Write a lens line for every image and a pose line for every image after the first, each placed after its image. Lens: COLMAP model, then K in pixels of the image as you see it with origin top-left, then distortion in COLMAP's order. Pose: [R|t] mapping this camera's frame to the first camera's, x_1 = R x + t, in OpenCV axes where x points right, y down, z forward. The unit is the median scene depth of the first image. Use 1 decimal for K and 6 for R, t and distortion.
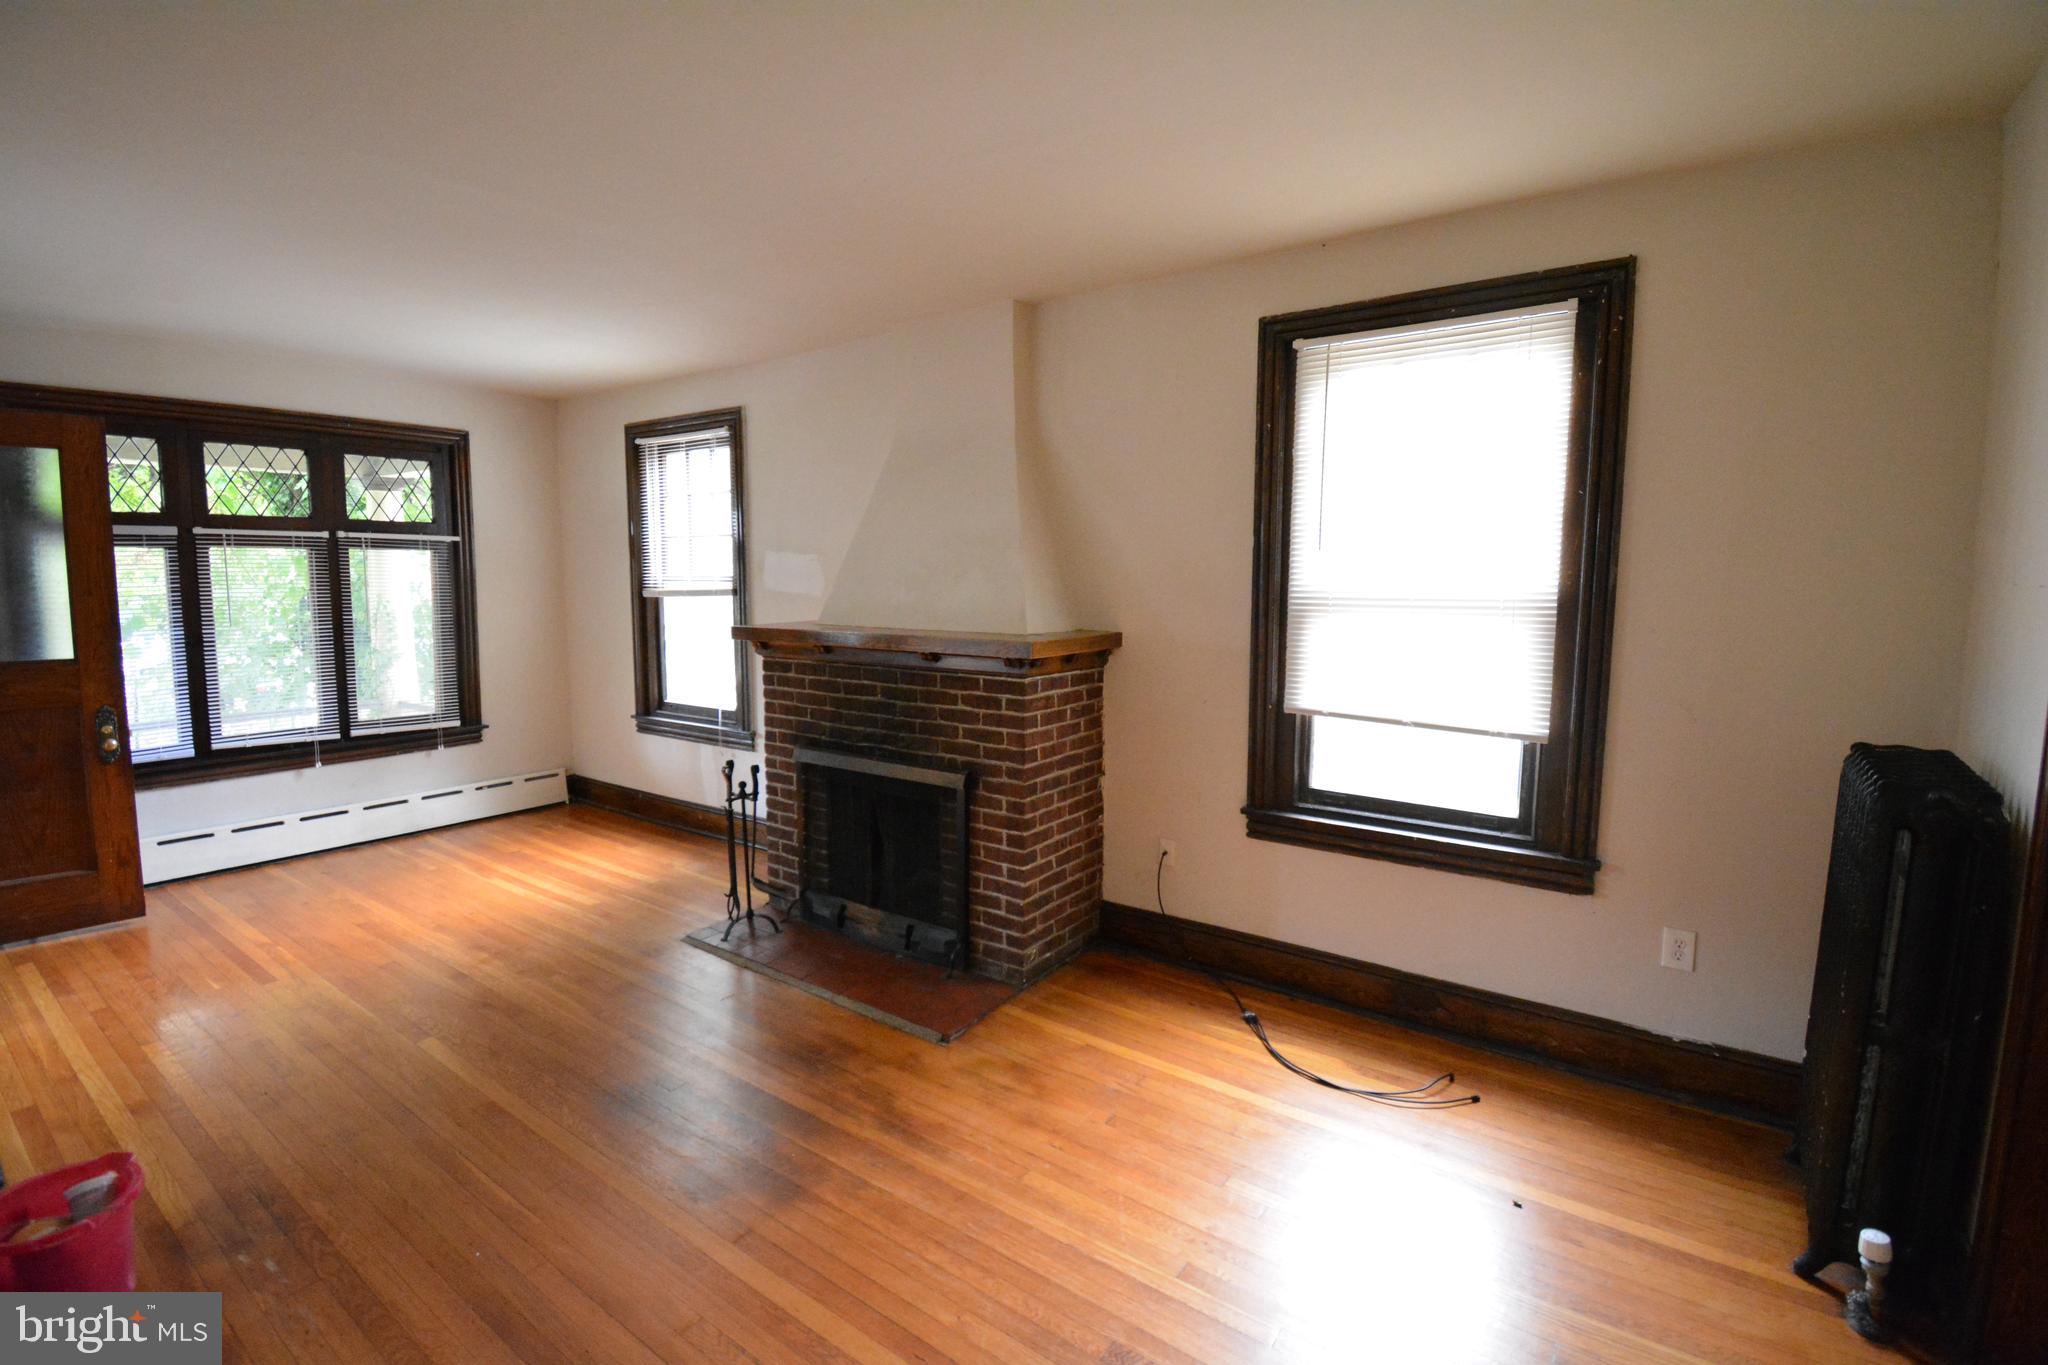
lens RADIAL K [[902.2, 0, 1025.6], [0, 902.2, 671.3], [0, 0, 1]] dist [0.021528, -0.027436]
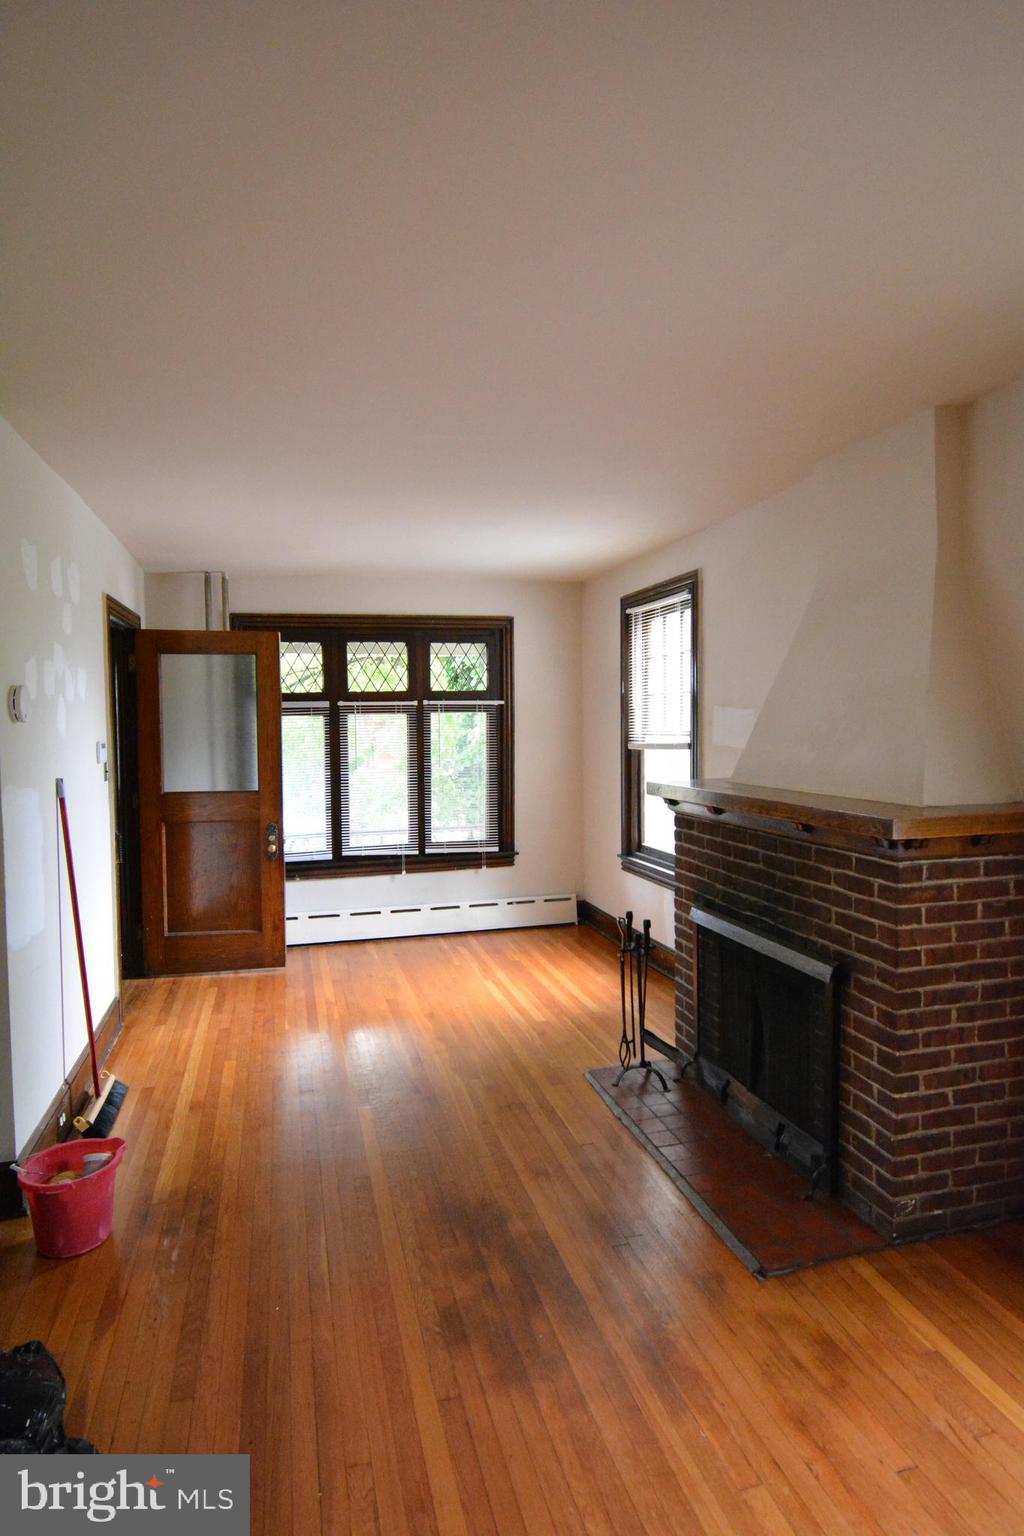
lens RADIAL K [[842.9, 0, 507.0], [0, 842.9, 767.1], [0, 0, 1]] dist [0.019986, -0.032811]
pose [[0.768989, 0.019325, -0.638970, 0.186359], [-0.049512, 0.998341, -0.029394, -0.032810], [0.637341, 0.054241, 0.768670, 0.159114]]
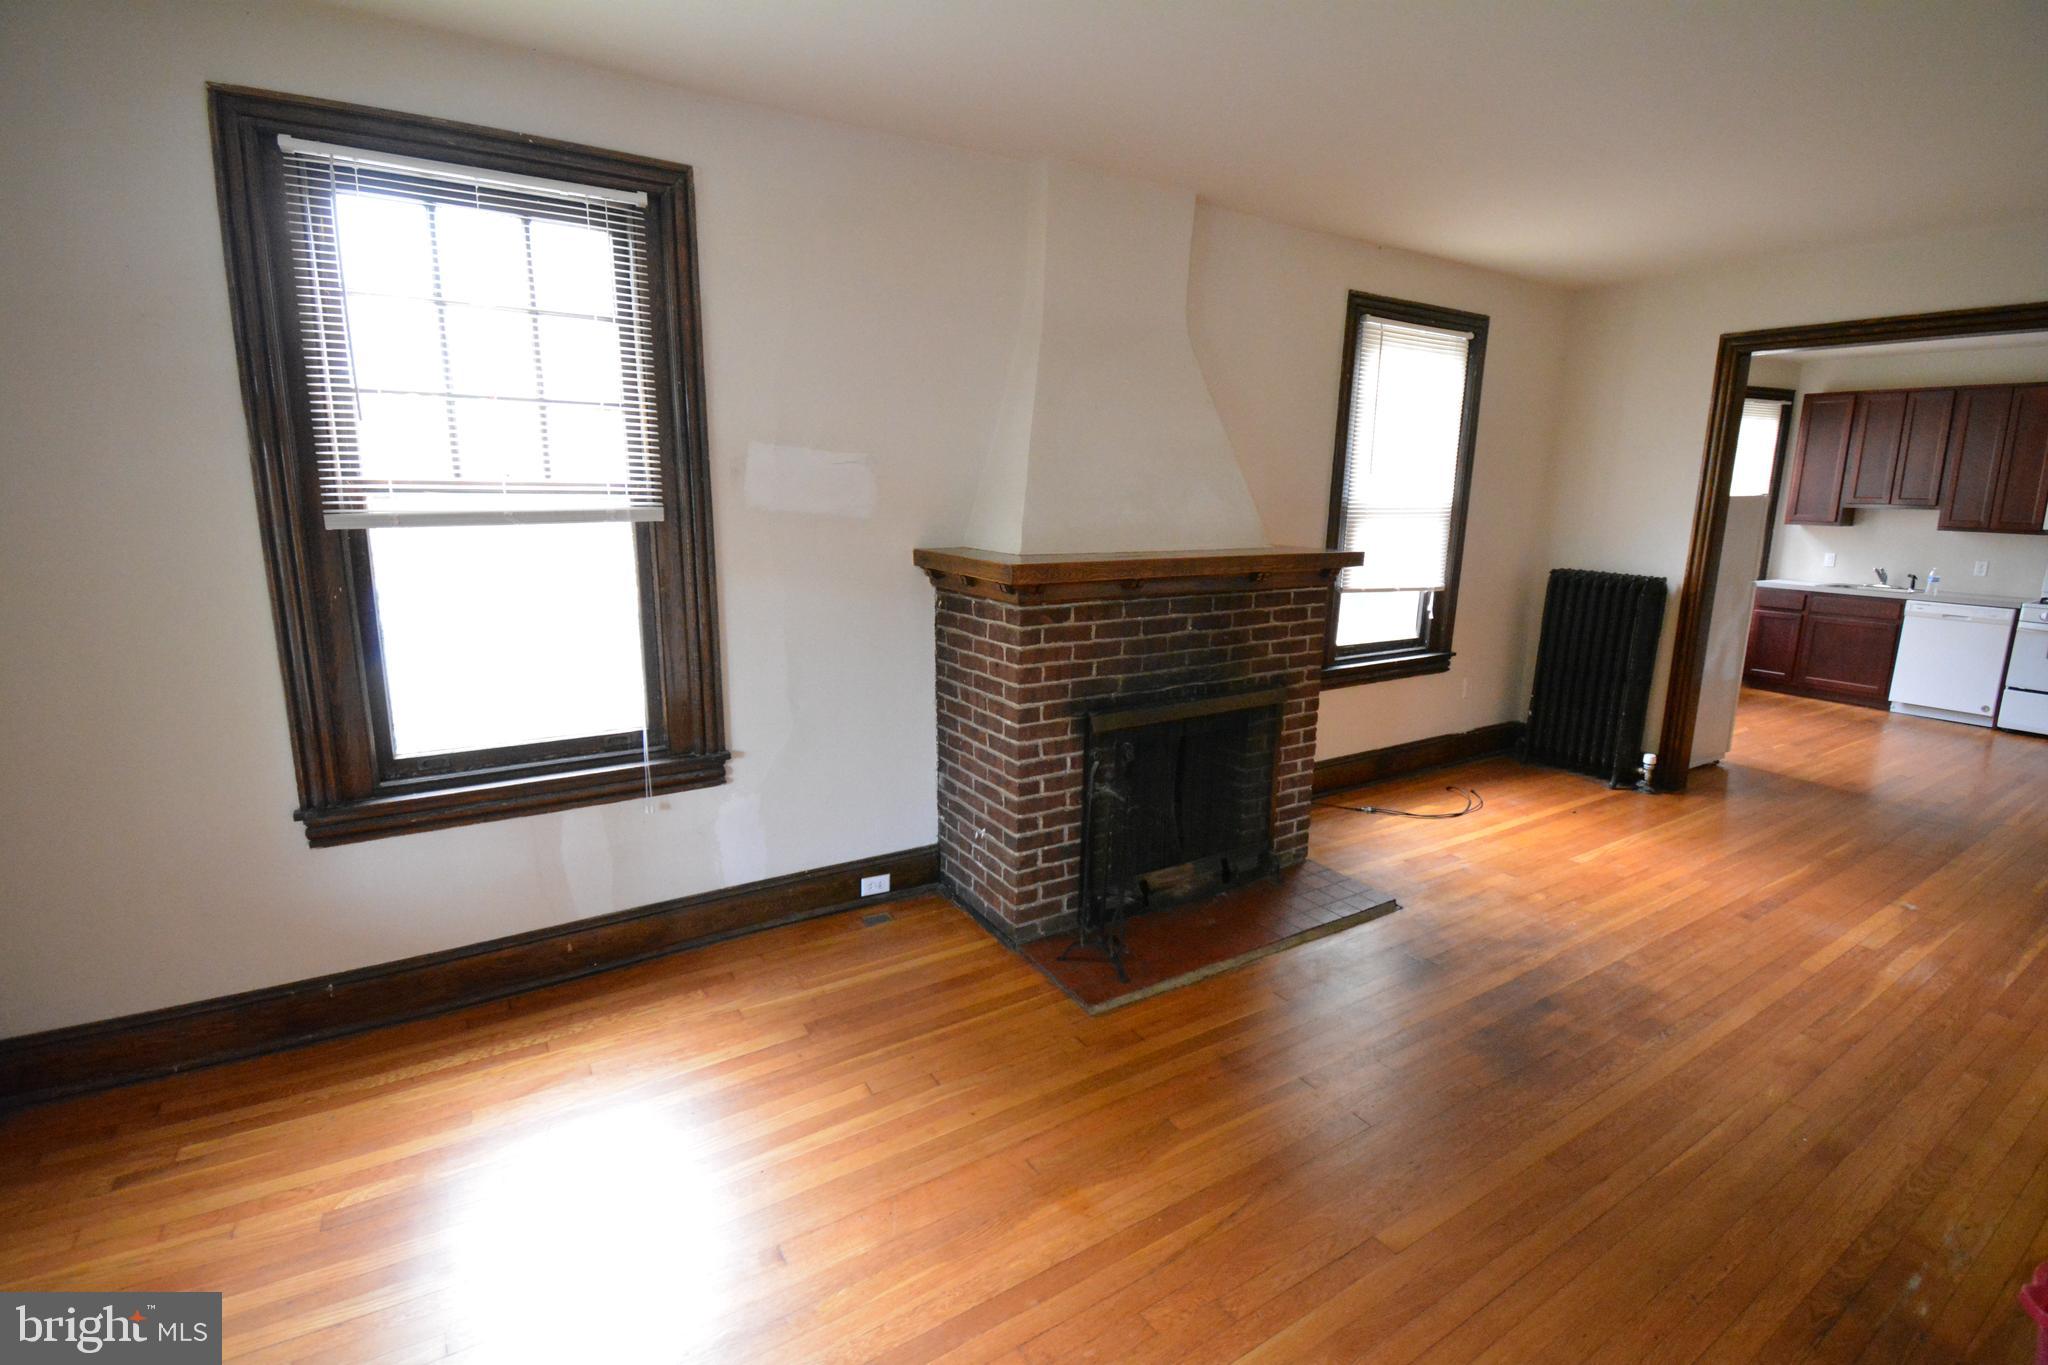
lens RADIAL K [[902.2, 0, 1025.6], [0, 902.2, 671.3], [0, 0, 1]] dist [0.021528, -0.027436]
pose [[0.389375, -0.177787, 0.903758, -1.013977], [0.084736, 0.983948, 0.157054, -0.082545], [-0.917173, 0.015428, 0.398189, 0.784226]]
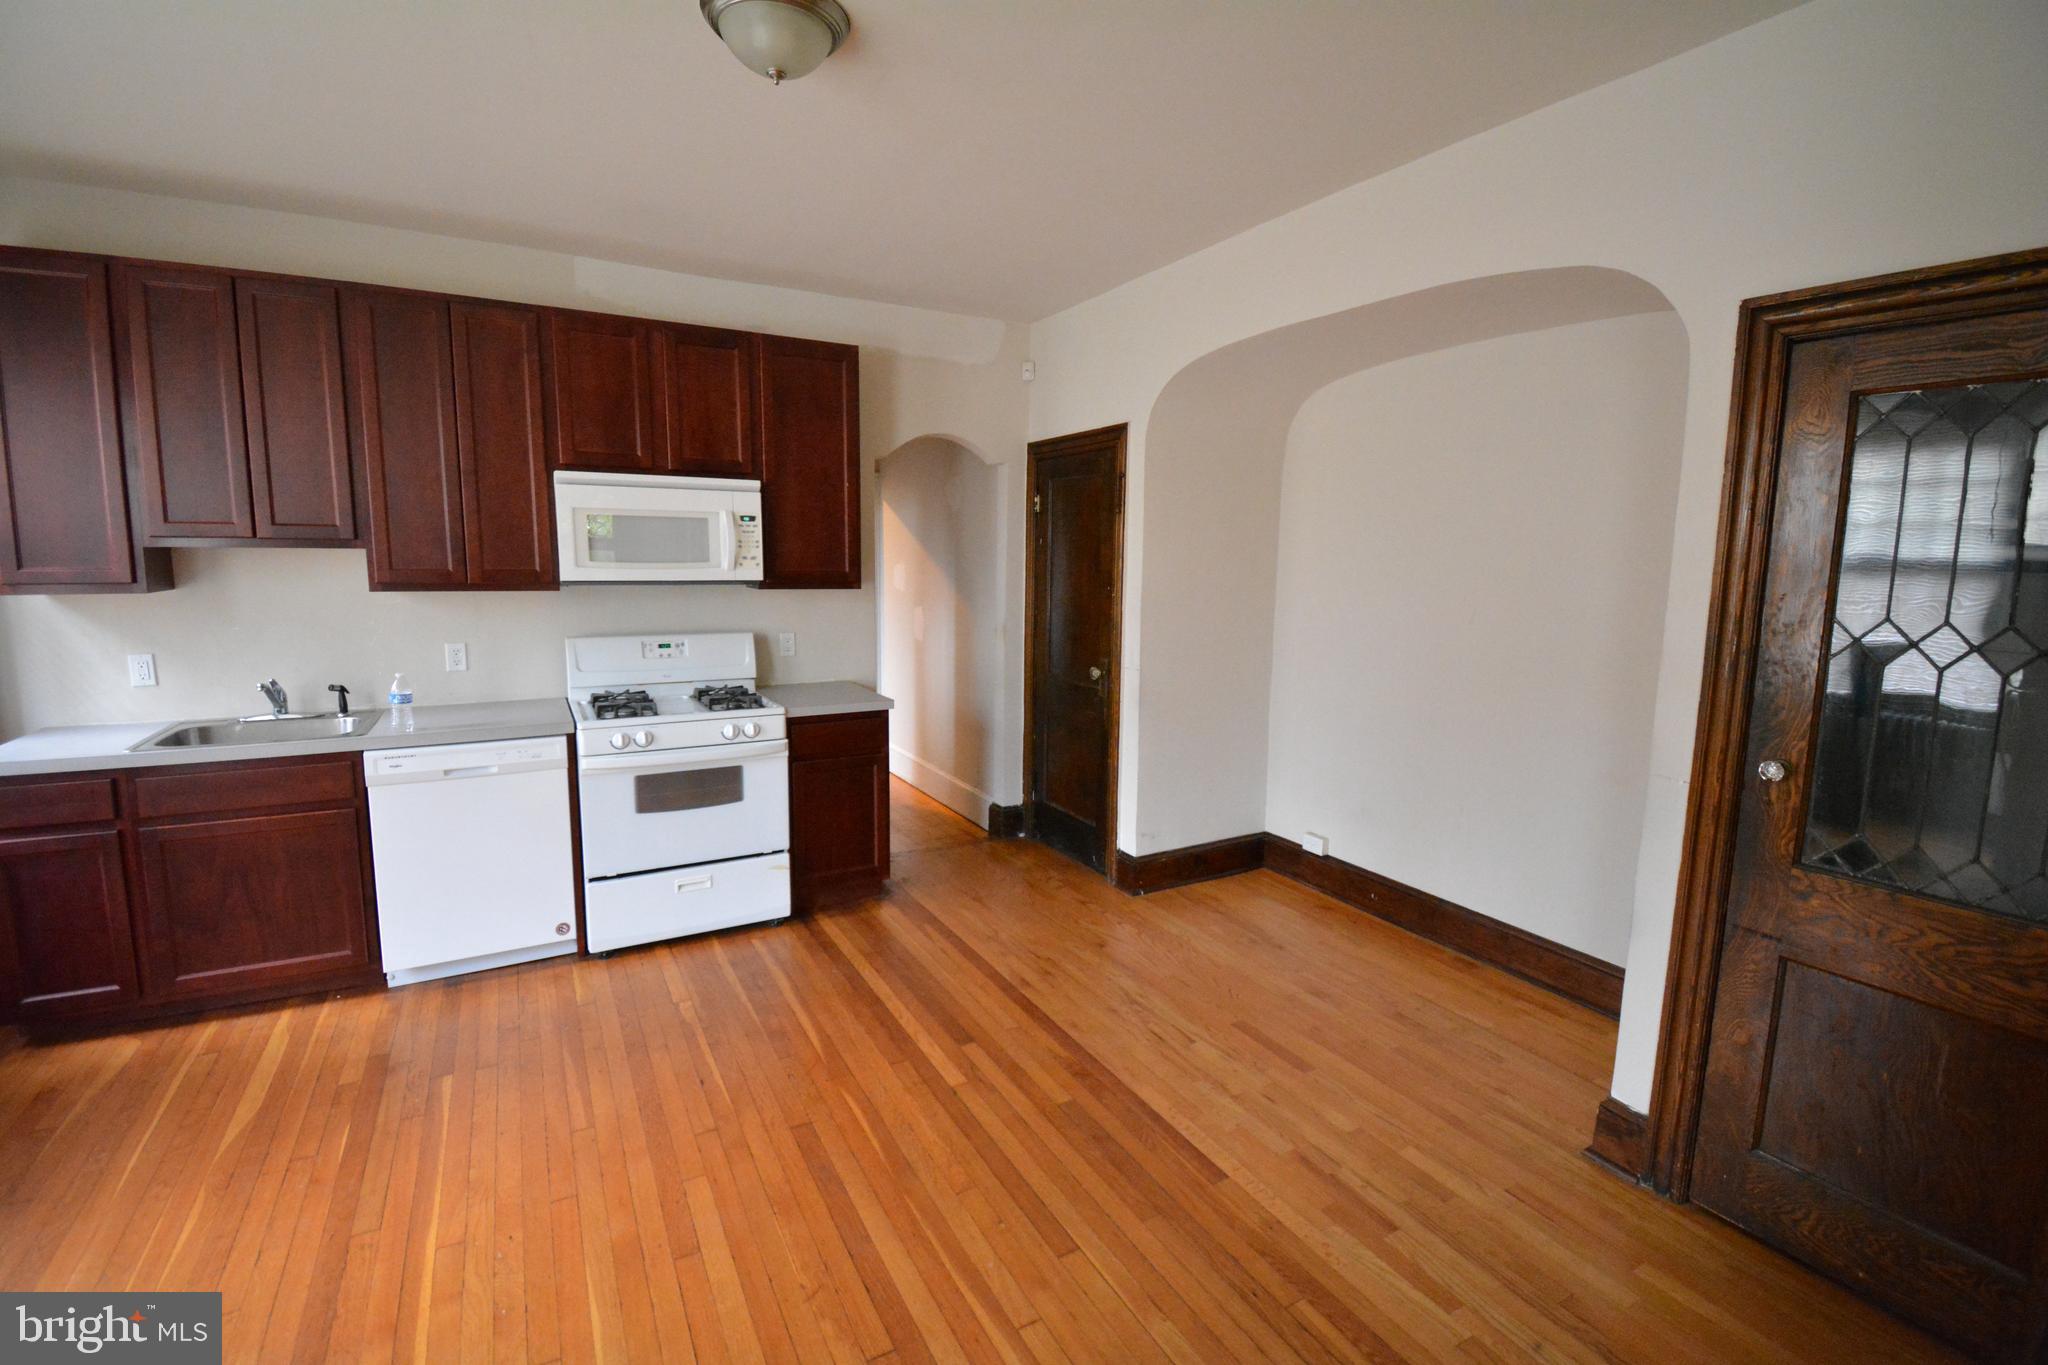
lens RADIAL K [[902.2, 0, 1025.6], [0, 902.2, 671.3], [0, 0, 1]] dist [0.021528, -0.027436]
pose [[-0.905130, -0.073423, 0.418746, 0.426752], [0.024563, 0.974296, 0.223928, -0.027693], [-0.424425, 0.212970, -0.880061, 0.330269]]
